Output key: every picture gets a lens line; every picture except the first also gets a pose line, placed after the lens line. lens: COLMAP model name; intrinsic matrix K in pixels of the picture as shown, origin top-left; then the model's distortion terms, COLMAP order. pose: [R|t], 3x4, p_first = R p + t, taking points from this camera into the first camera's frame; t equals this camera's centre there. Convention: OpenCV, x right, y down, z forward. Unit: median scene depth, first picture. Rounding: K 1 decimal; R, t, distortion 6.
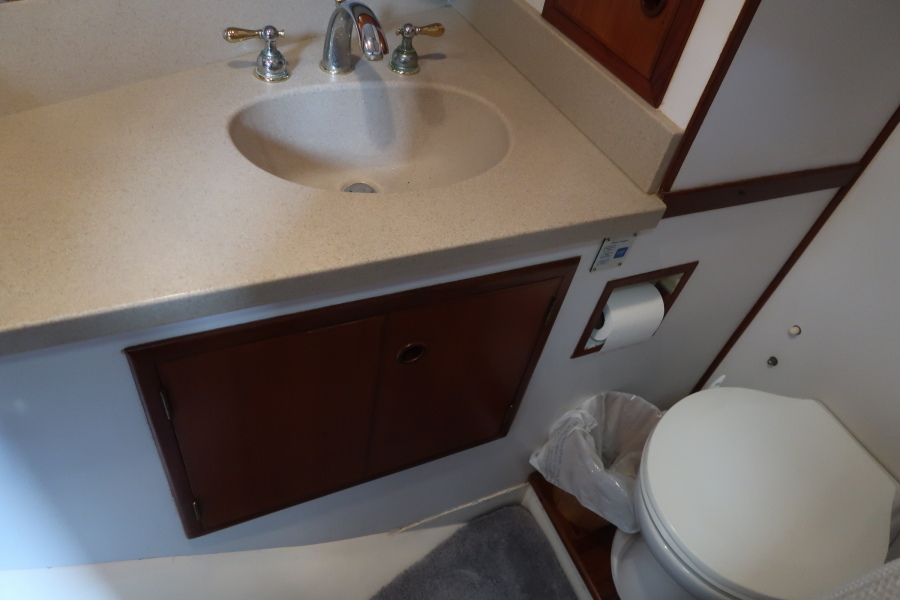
lens RADIAL K [[620.9, 0, 454.1], [0, 620.9, 295.7], [0, 0, 1]] dist [-0.023430, 0.006499]
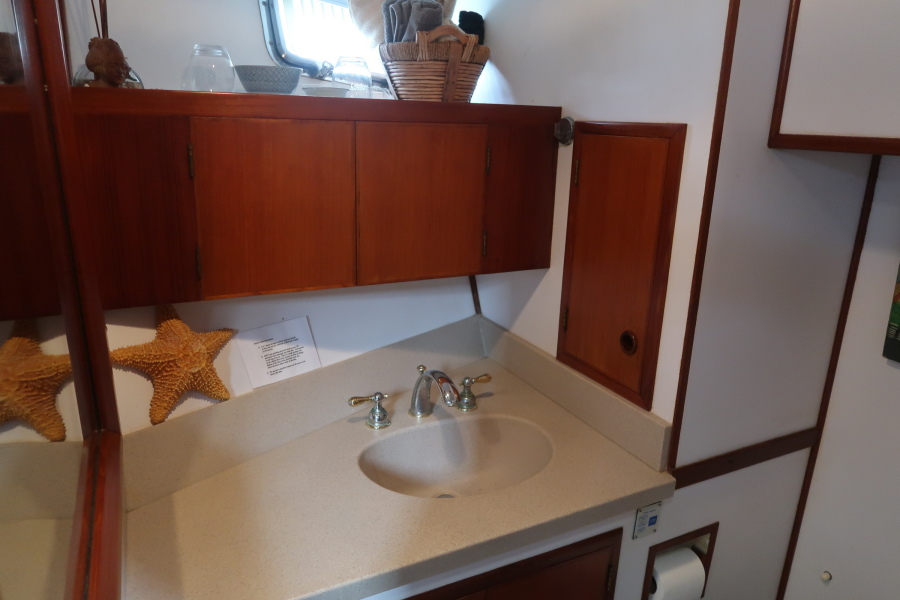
lens RADIAL K [[620.9, 0, 454.1], [0, 620.9, 295.7], [0, 0, 1]] dist [-0.023430, 0.006499]
pose [[0.990962, -0.134064, -0.004699, -0.074535], [0.115389, 0.869738, -0.479835, 0.093304], [0.068416, 0.474956, 0.877346, -0.388197]]
